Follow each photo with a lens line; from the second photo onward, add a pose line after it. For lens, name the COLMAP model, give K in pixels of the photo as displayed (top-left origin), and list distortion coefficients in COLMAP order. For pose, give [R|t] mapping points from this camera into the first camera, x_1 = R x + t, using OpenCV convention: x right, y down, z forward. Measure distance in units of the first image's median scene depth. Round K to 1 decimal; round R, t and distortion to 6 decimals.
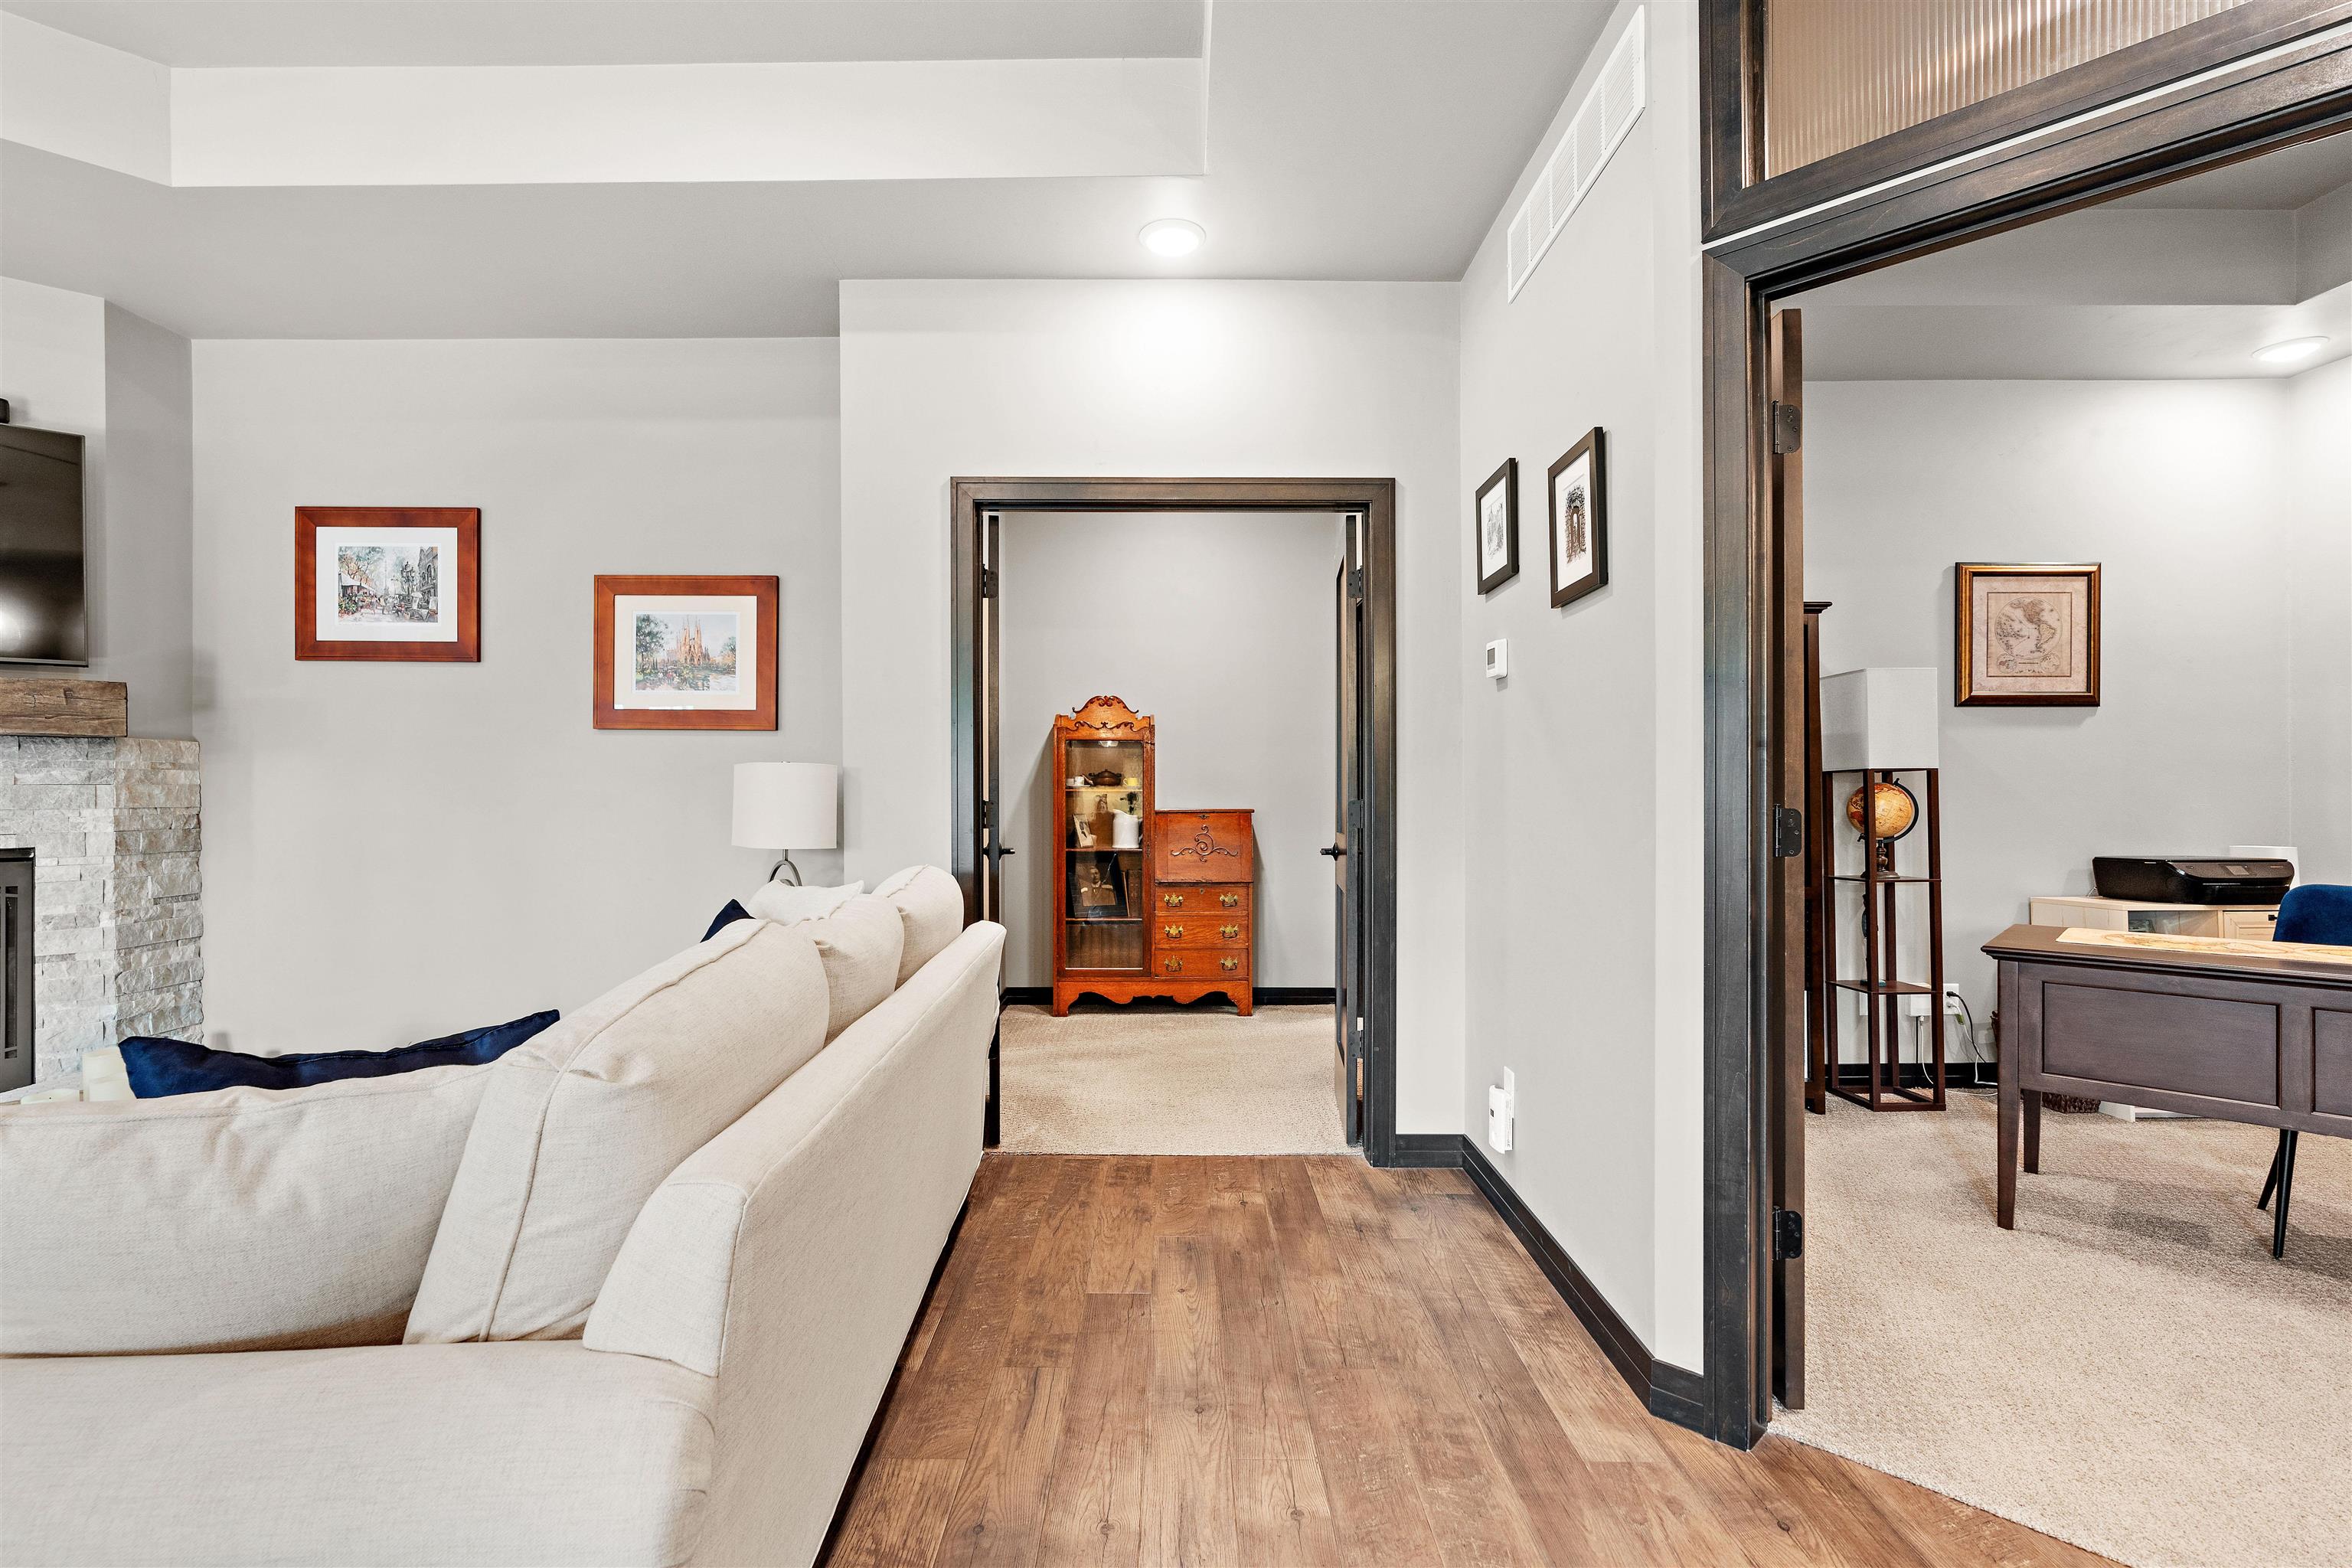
lens RADIAL K [[1062.8, 0, 1164.3], [0, 1062.8, 790.2], [0, 0, 1]] dist [-0.006765, 0.001903]
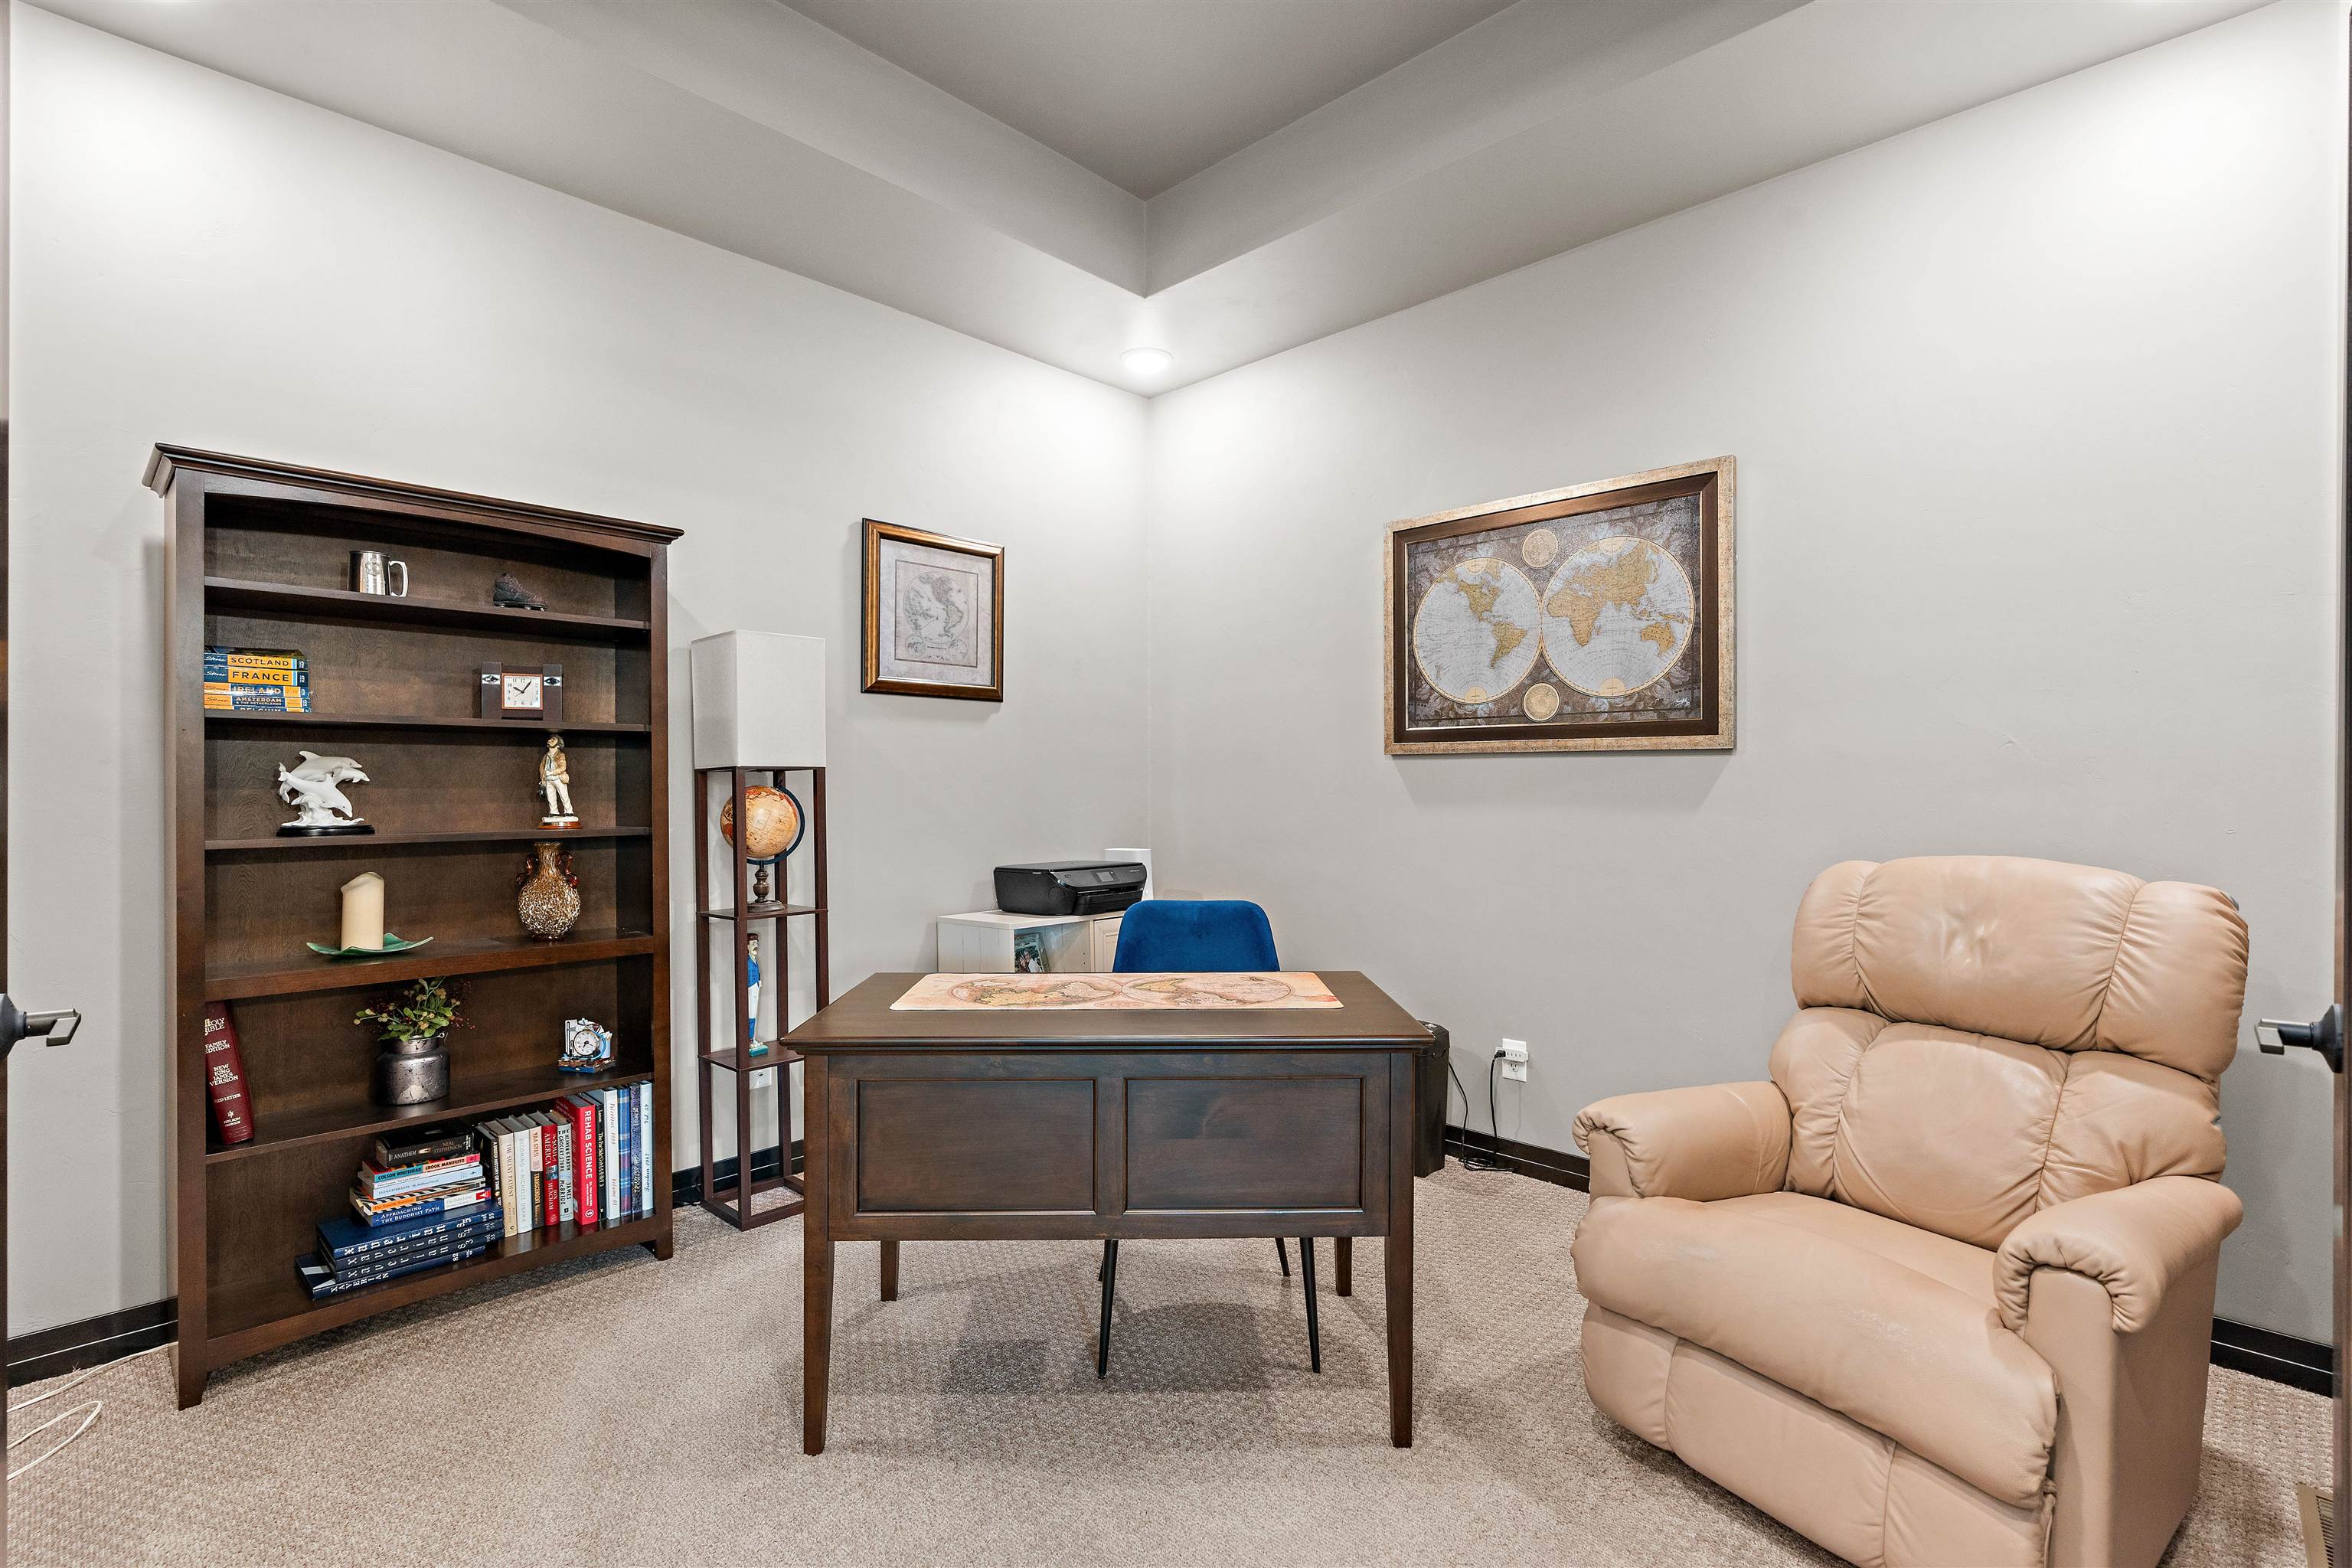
lens RADIAL K [[1062.8, 0, 1186.0], [0, 1062.8, 791.7], [0, 0, 1]] dist [-0.006765, 0.001903]
pose [[0.683579, -0.002443, 0.729872, 0.388223], [-0.002578, 0.999980, 0.005761, -0.008815], [-0.729872, -0.005820, 0.683559, 0.307239]]
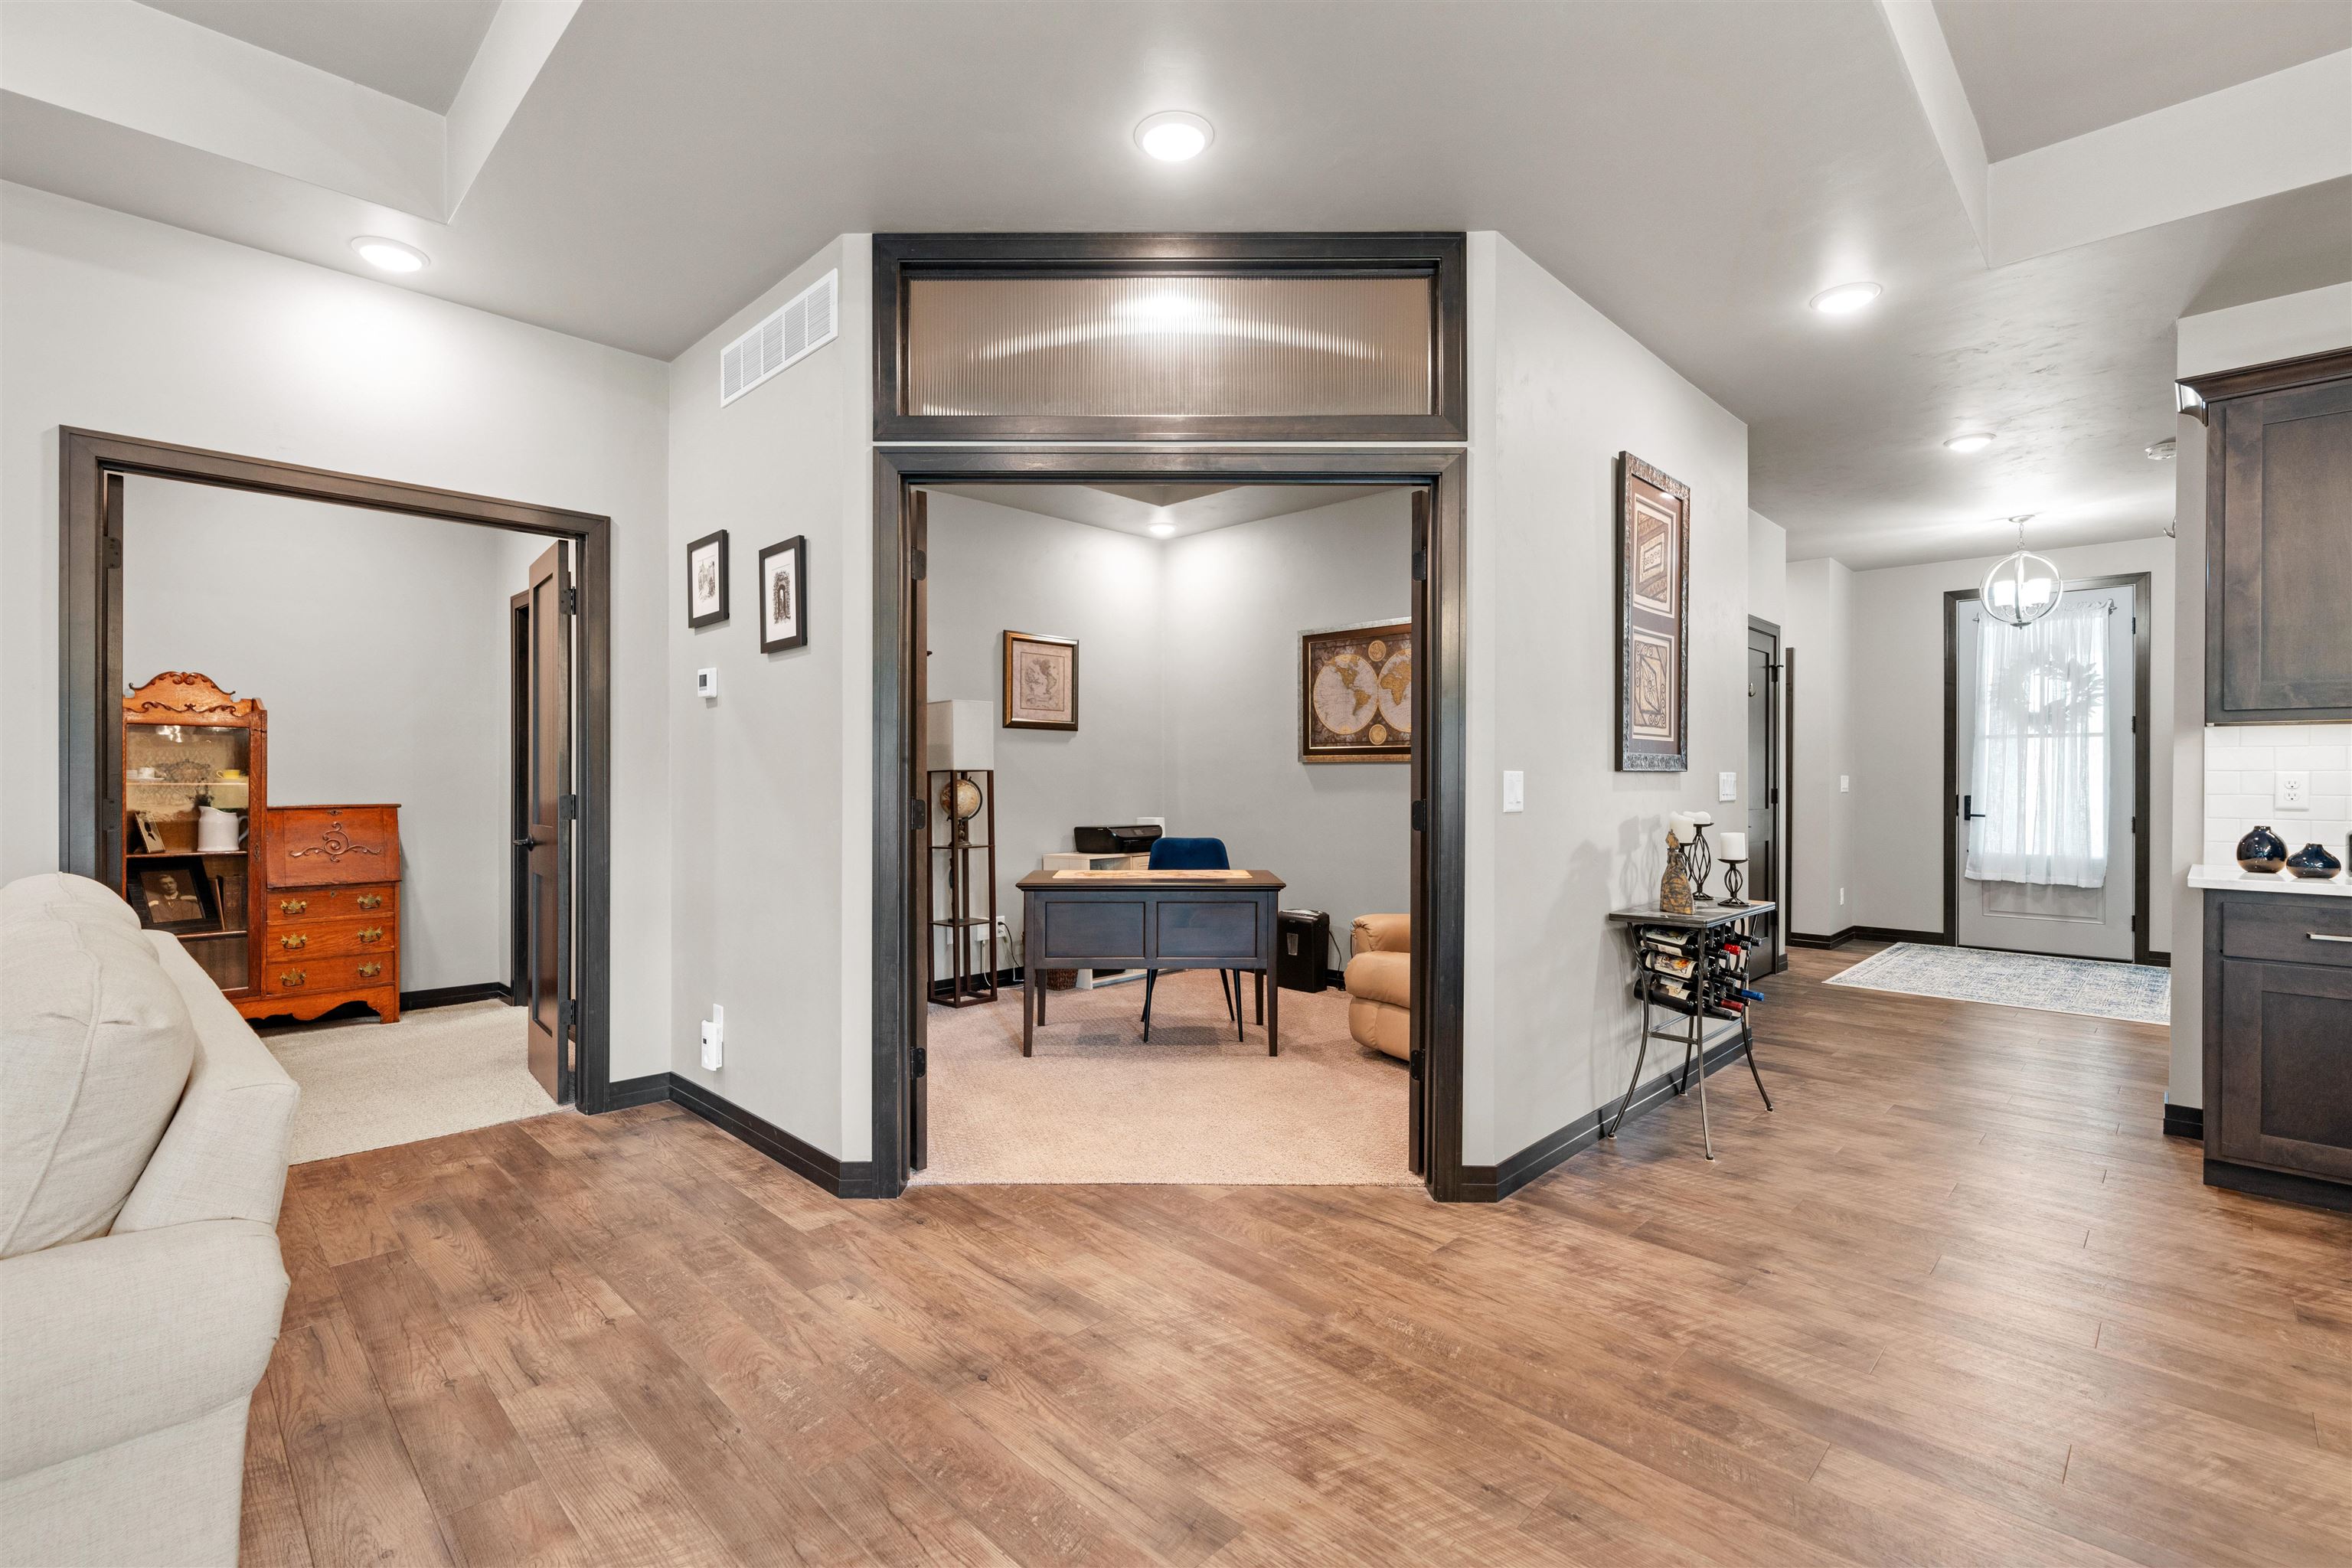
lens RADIAL K [[1062.8, 0, 1170.0], [0, 1062.8, 780.5], [0, 0, 1]] dist [-0.006765, 0.001903]
pose [[0.698850, 0.001994, 0.715266, -0.179519], [-0.002714, 0.999996, -0.000136, -0.007750], [-0.715264, -0.001846, 0.698852, -0.241710]]
